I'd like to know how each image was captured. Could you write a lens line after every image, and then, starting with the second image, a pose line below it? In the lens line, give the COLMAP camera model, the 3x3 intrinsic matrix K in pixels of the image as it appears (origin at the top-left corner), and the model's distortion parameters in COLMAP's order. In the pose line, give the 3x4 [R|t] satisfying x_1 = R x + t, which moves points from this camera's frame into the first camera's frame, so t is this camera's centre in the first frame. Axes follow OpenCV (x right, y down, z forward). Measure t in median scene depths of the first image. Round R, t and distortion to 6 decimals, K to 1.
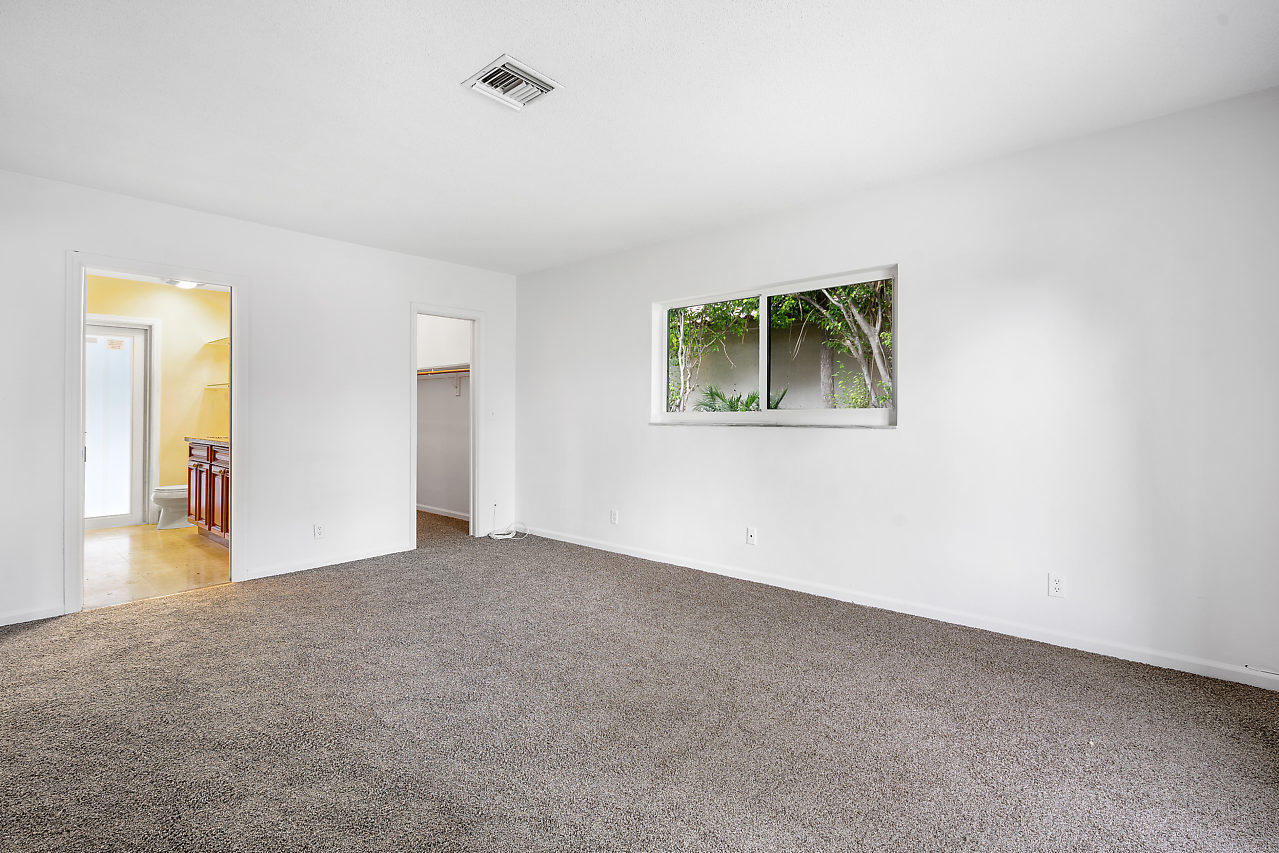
lens RADIAL K [[591.9, 0, 640.0], [0, 591.9, 418.8], [0, 0, 1]] dist [-0.001242, -0.000154]
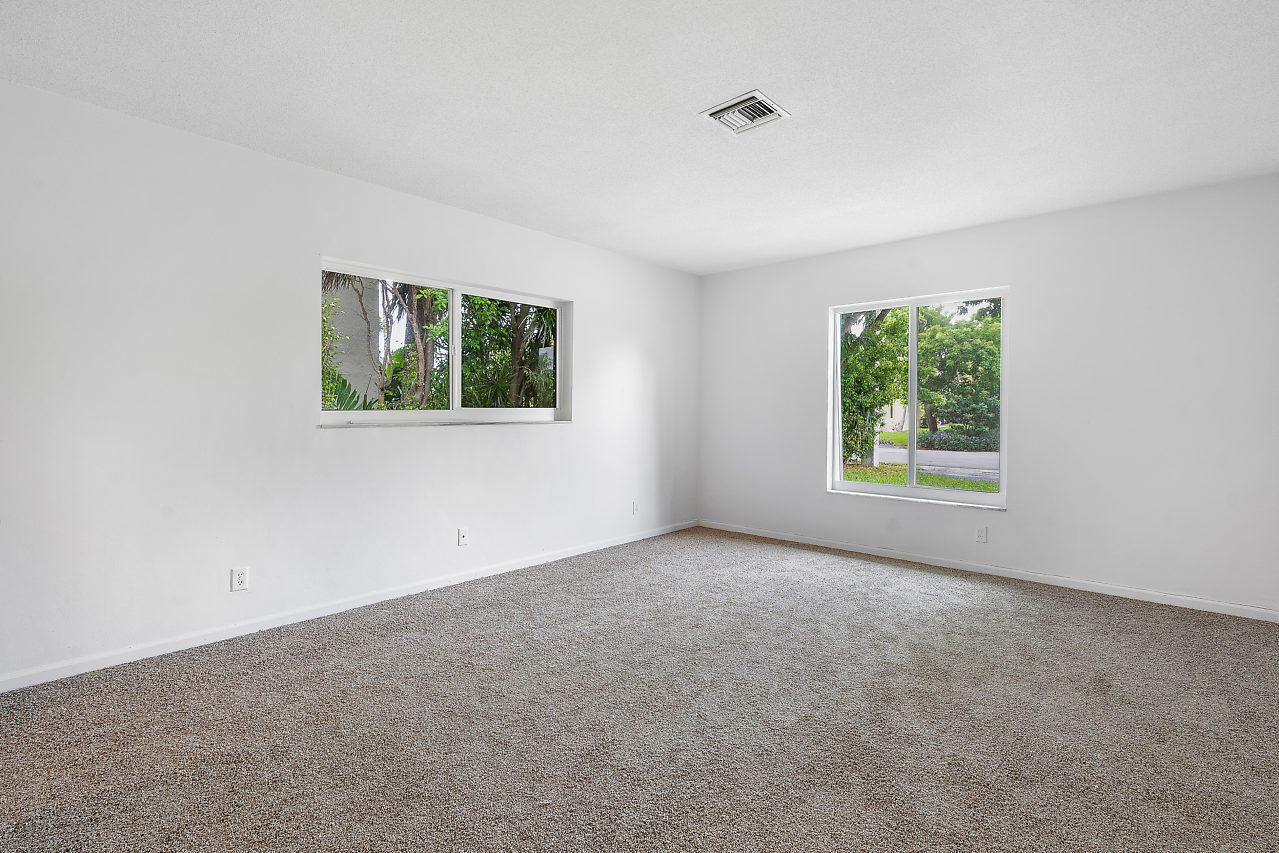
lens RADIAL K [[586.6, 0, 639.5], [0, 586.6, 426.5], [0, 0, 1]] dist [-0.001631, -0.000415]
pose [[0.023468, -0.024014, 0.999436, -0.780299], [0.013062, 0.999634, 0.023712, -0.004201], [-0.999639, 0.012498, 0.023773, 0.685101]]
